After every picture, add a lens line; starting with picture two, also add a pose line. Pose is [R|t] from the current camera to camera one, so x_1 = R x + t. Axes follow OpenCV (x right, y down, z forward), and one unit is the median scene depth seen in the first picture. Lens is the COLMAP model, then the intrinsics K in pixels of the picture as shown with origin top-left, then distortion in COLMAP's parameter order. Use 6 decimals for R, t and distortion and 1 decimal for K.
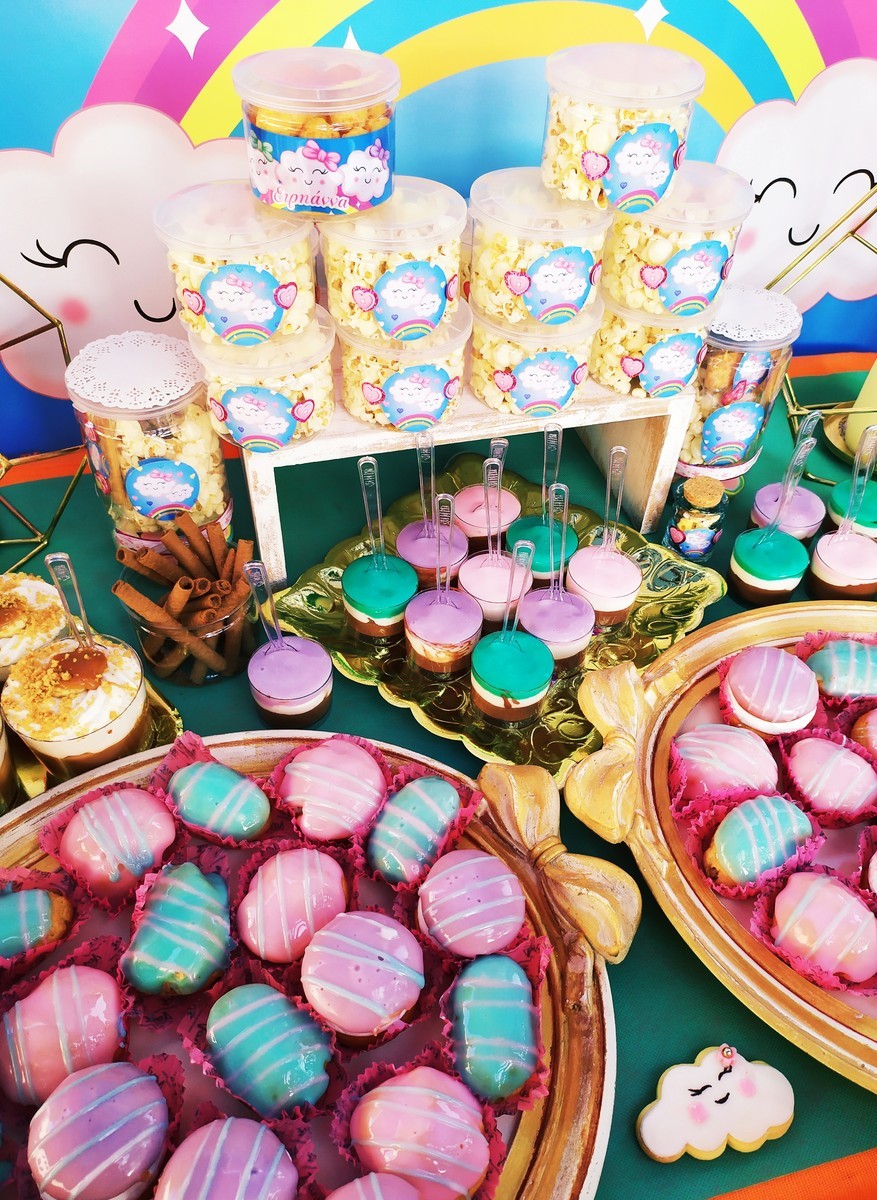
lens RADIAL K [[901.1, 0, 438.4], [0, 901.1, 597.4], [0, 0, 1]] dist [-0.004719, -0.001229]
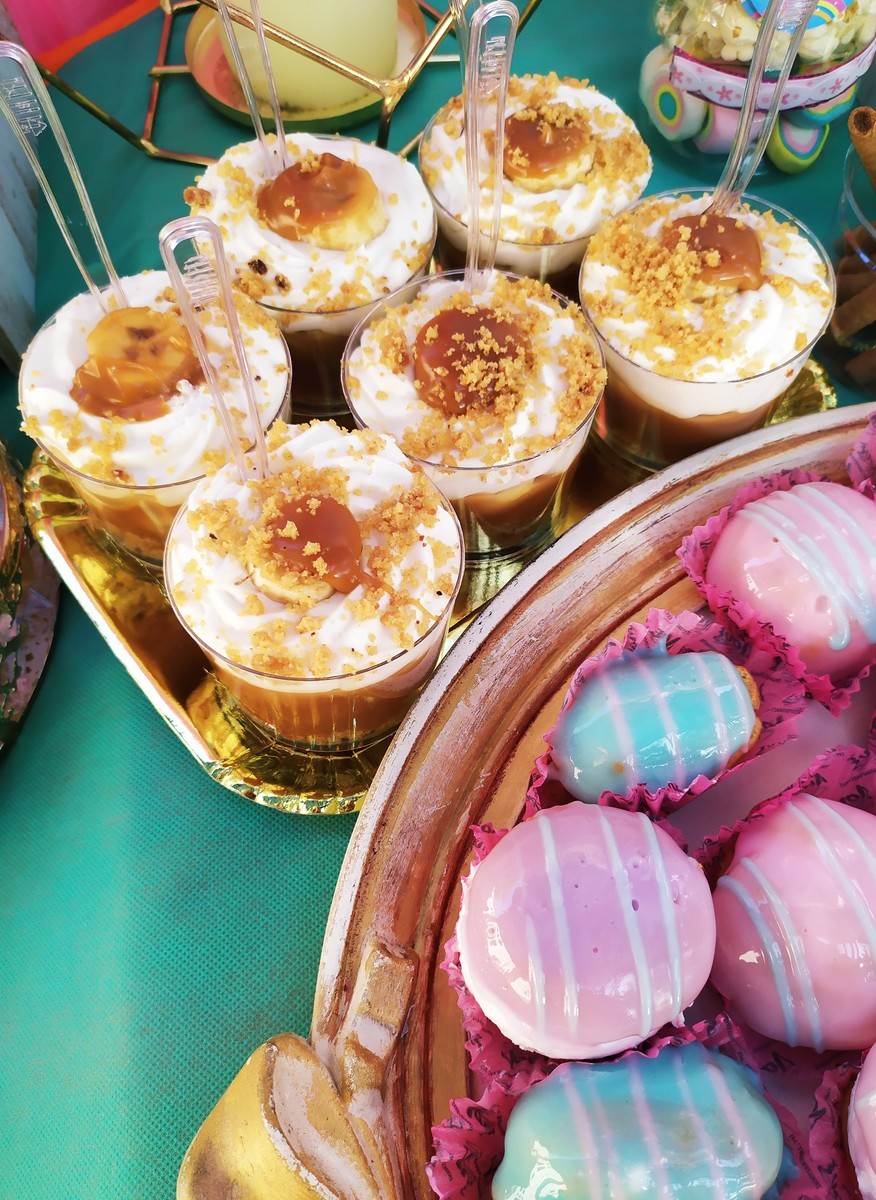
lens RADIAL K [[901.1, 0, 438.5], [0, 901.1, 601.6], [0, 0, 1]] dist [-0.004719, -0.001229]
pose [[0.990970, 0.077435, -0.109462, -0.503018], [-0.039418, 0.948551, 0.314162, 0.119469], [0.128158, -0.307010, 0.943038, 0.433376]]
